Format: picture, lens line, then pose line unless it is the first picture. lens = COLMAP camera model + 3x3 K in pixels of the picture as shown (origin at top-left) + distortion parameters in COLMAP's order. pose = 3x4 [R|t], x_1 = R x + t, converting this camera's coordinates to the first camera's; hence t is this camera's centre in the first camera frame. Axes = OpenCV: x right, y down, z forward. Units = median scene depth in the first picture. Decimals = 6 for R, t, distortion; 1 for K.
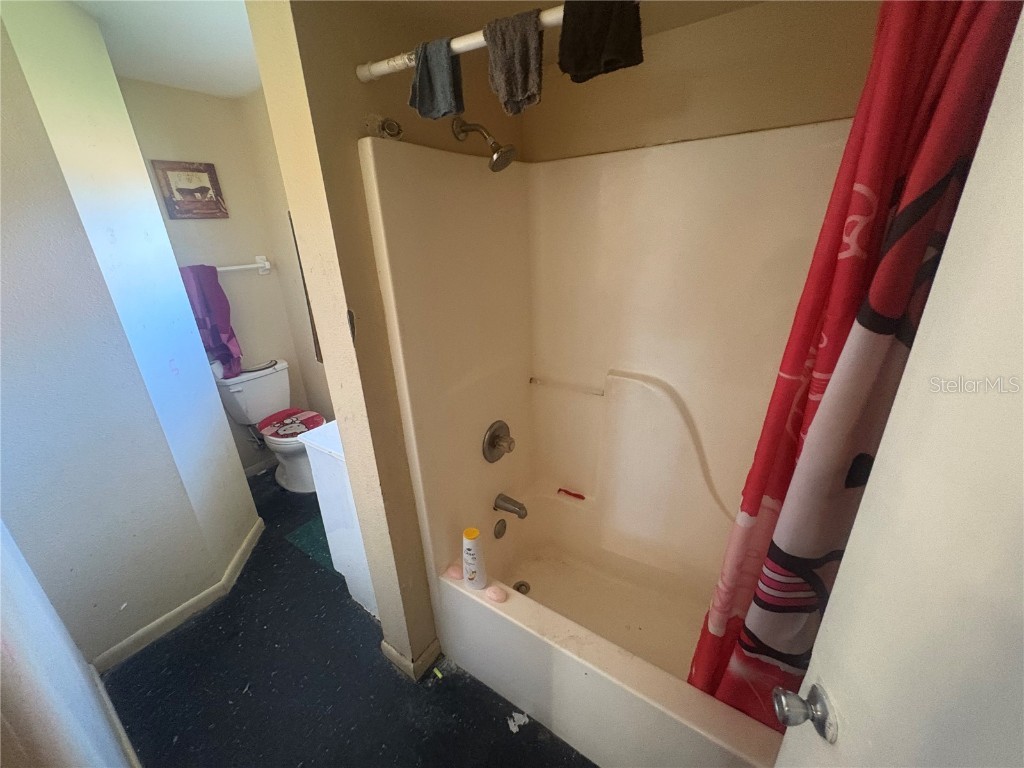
lens RADIAL K [[406.8, 0, 511.7], [0, 406.8, 383.2], [0, 0, 1]] dist [0.003160, -0.000021]
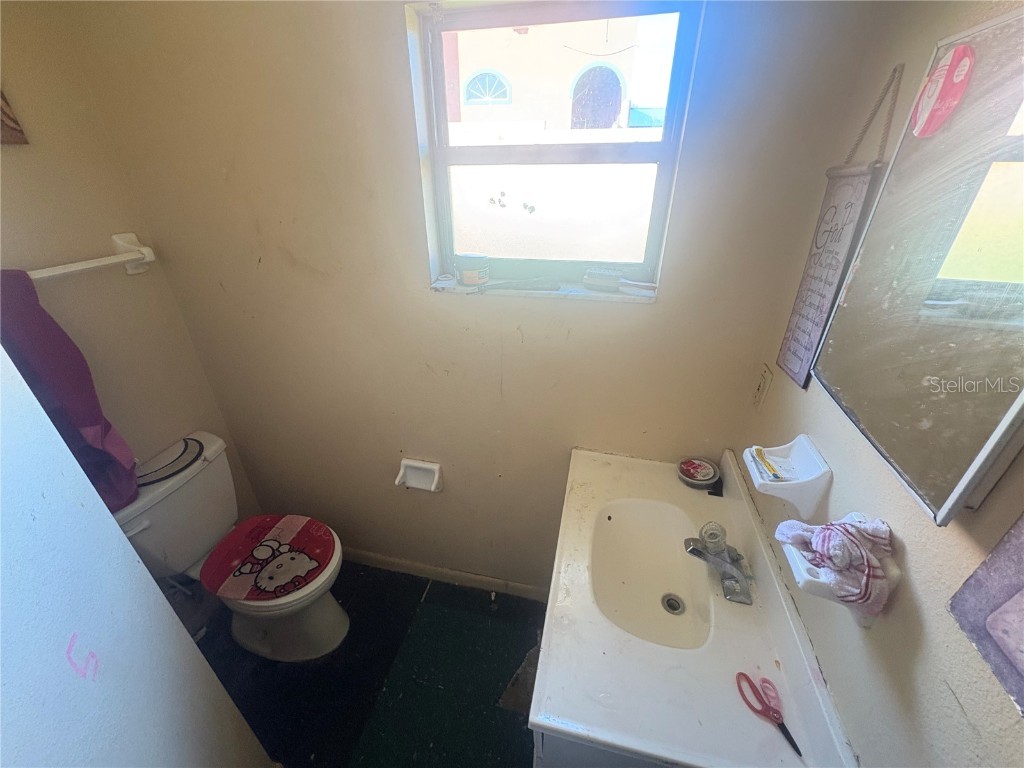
lens RADIAL K [[406.8, 0, 512.5], [0, 406.8, 382.0], [0, 0, 1]] dist [0.003160, -0.000021]
pose [[0.928994, -0.152084, 0.337402, -0.393284], [0.114414, 0.985025, 0.128976, -0.160739], [-0.351965, -0.081214, 0.932483, 0.404383]]
